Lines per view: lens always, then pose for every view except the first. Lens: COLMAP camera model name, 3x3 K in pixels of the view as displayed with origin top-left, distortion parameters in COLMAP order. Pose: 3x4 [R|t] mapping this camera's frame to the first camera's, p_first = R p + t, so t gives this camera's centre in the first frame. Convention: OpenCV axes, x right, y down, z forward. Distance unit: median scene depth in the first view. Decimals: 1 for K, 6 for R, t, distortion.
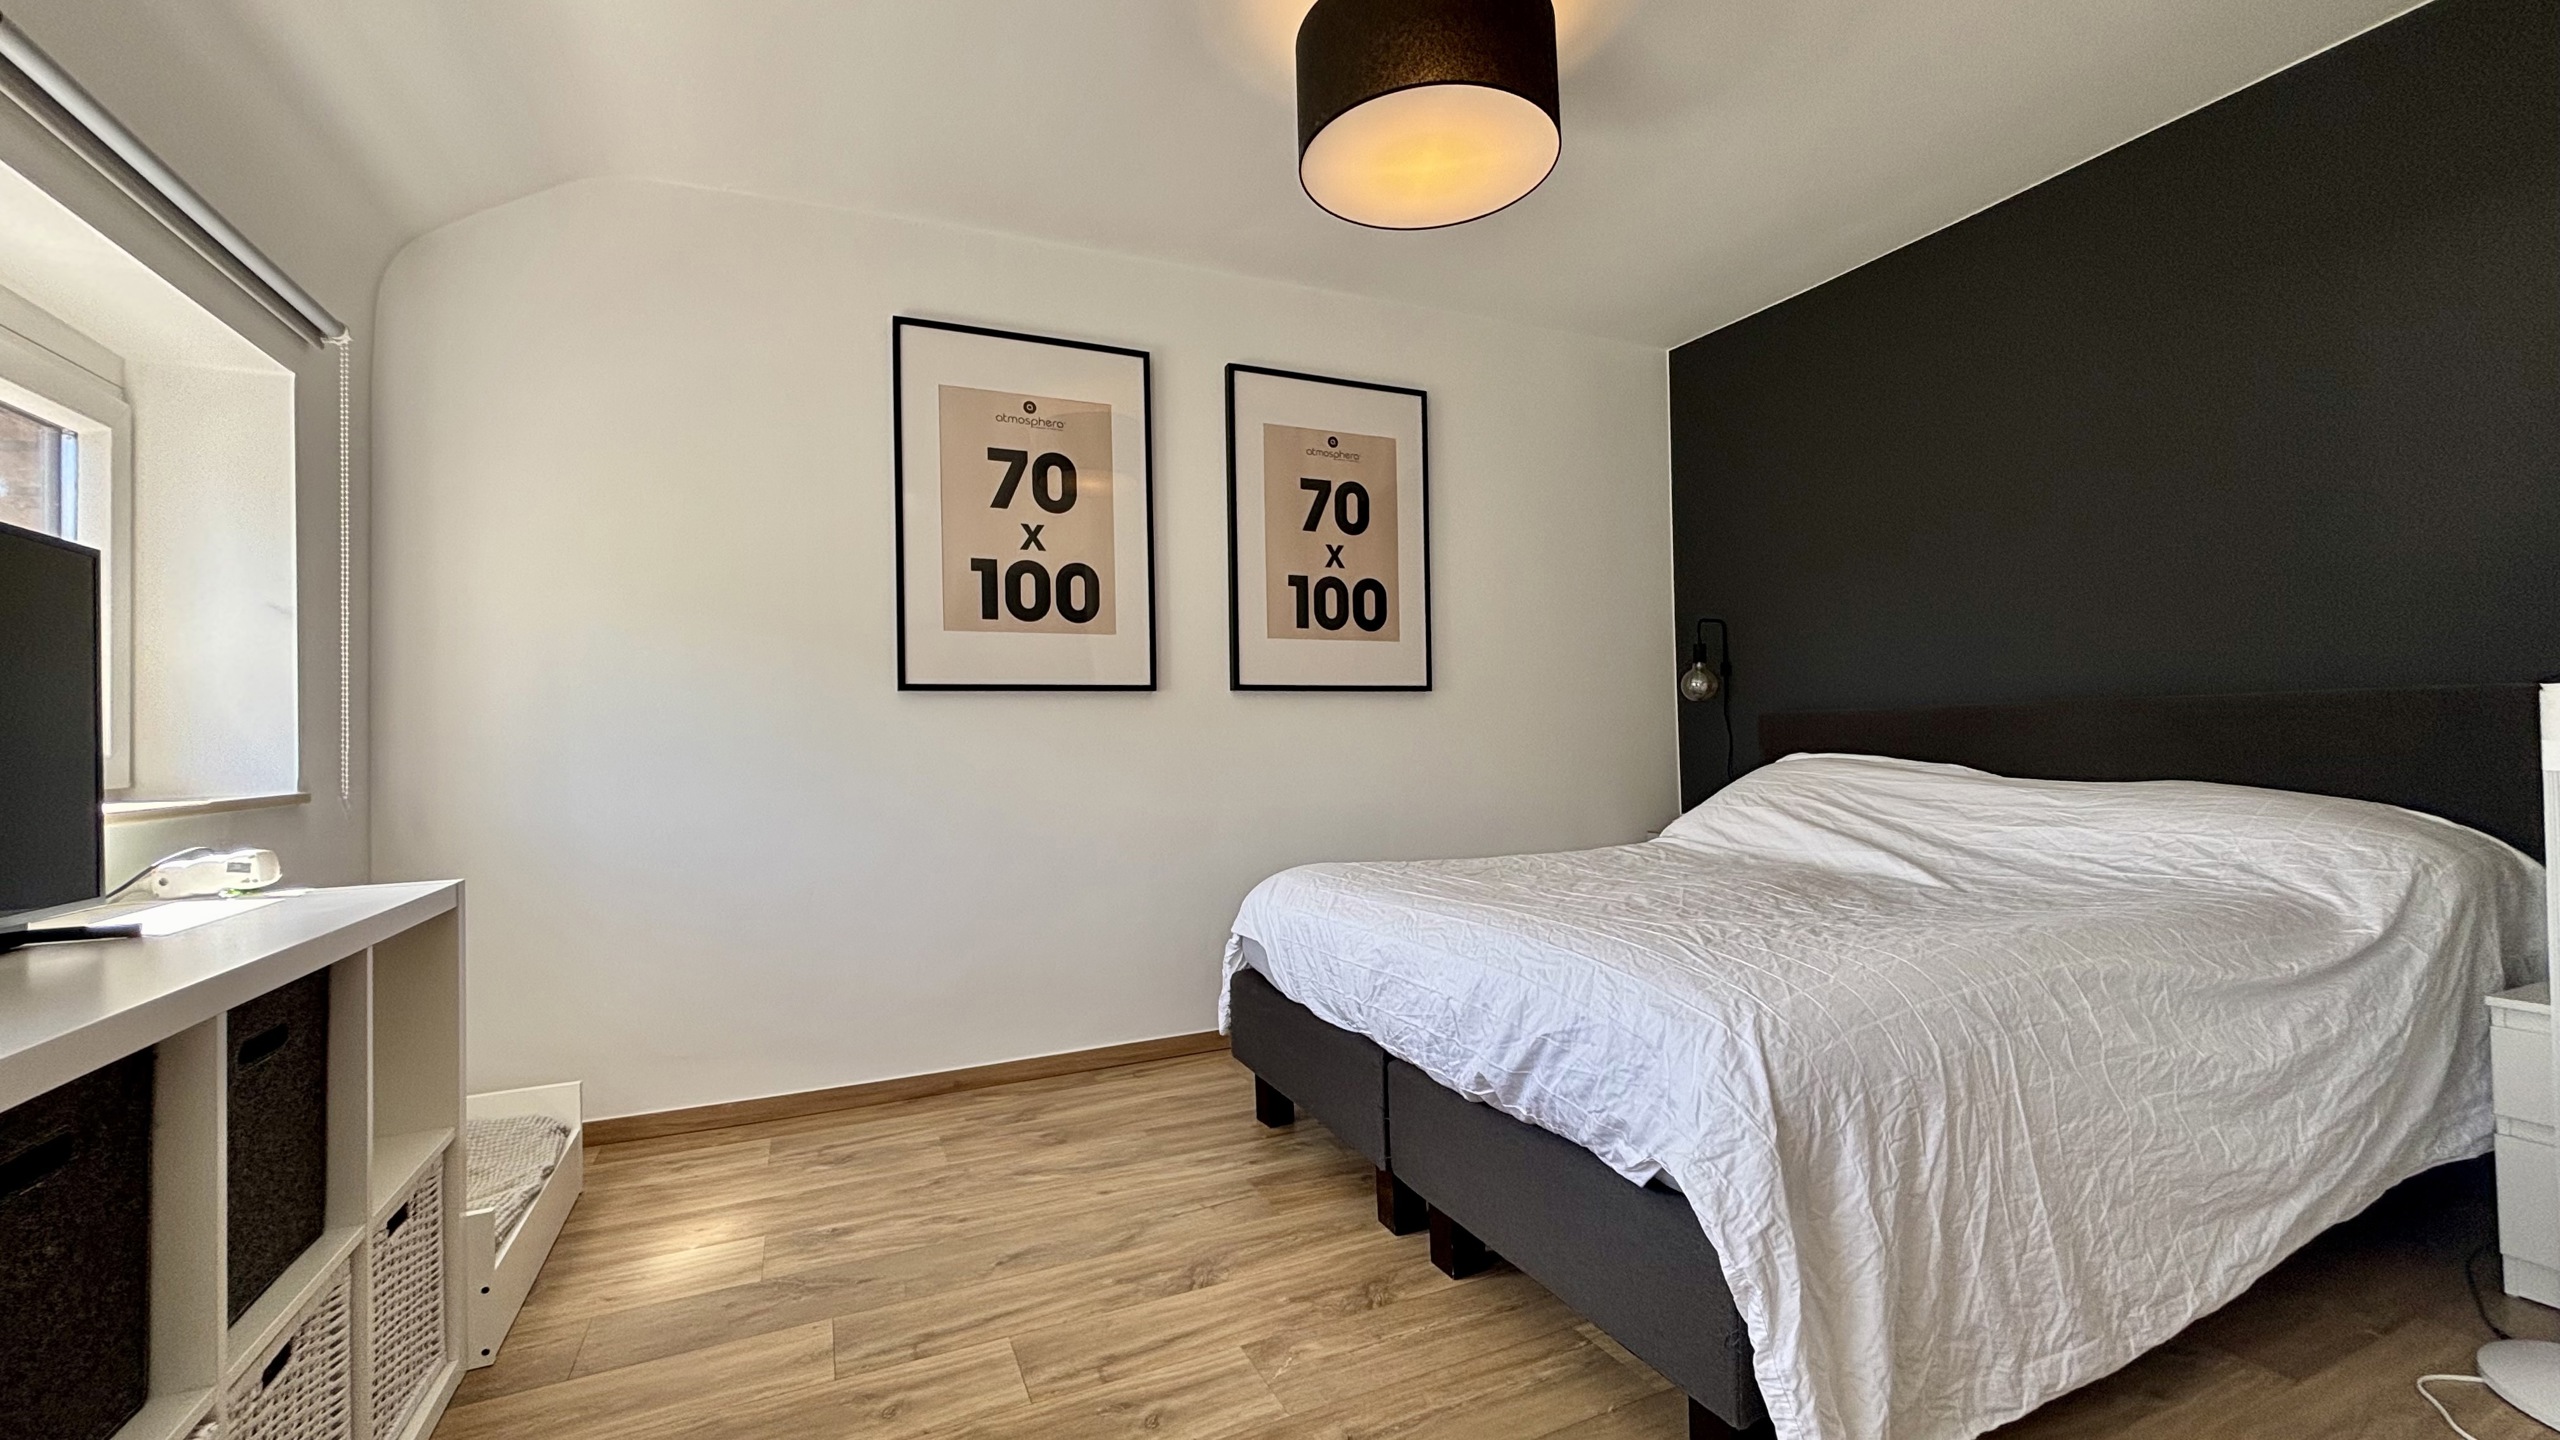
lens RADIAL K [[1029.9, 0, 1282.6], [0, 1029.9, 719.8], [0, 0, 1]] dist [0.002165, -0.000431]
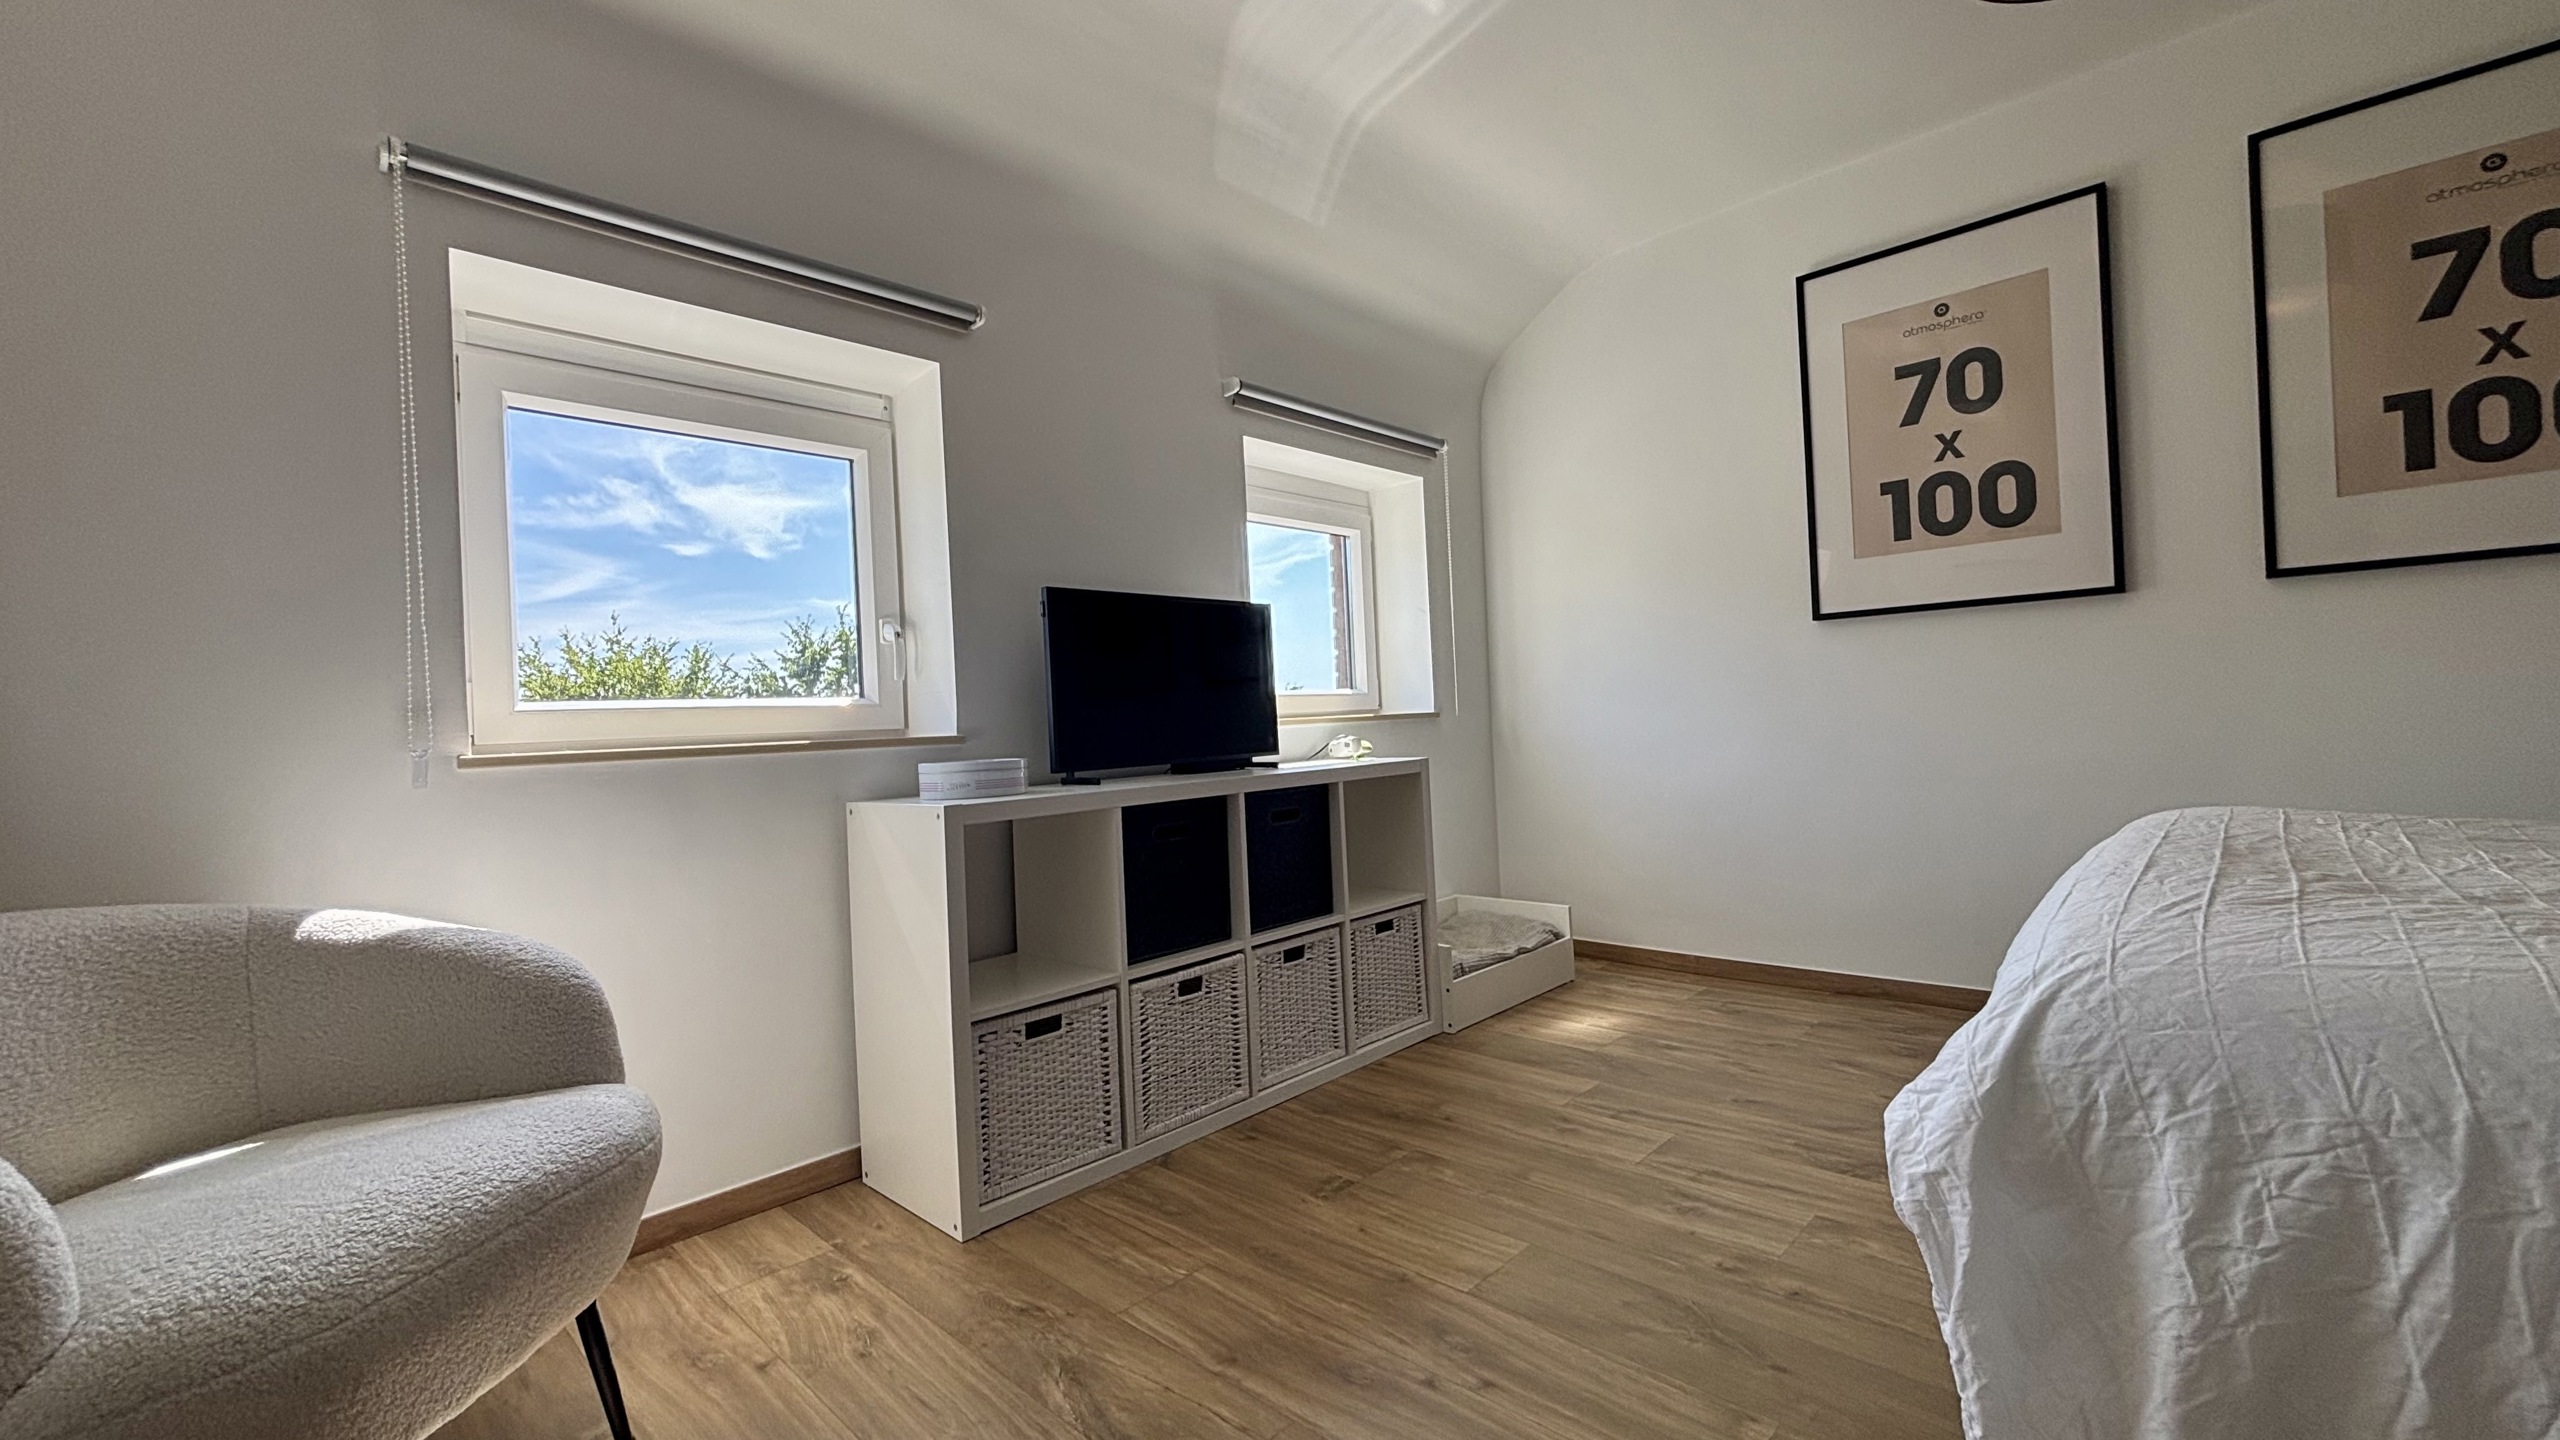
lens RADIAL K [[1029.9, 0, 1284.0], [0, 1029.9, 719.8], [0, 0, 1]] dist [0.002165, -0.000431]
pose [[0.369822, 0.003026, -0.929098, 0.532610], [0.055424, 0.998142, 0.025312, 0.021539], [0.927448, -0.060855, 0.368967, 0.082449]]
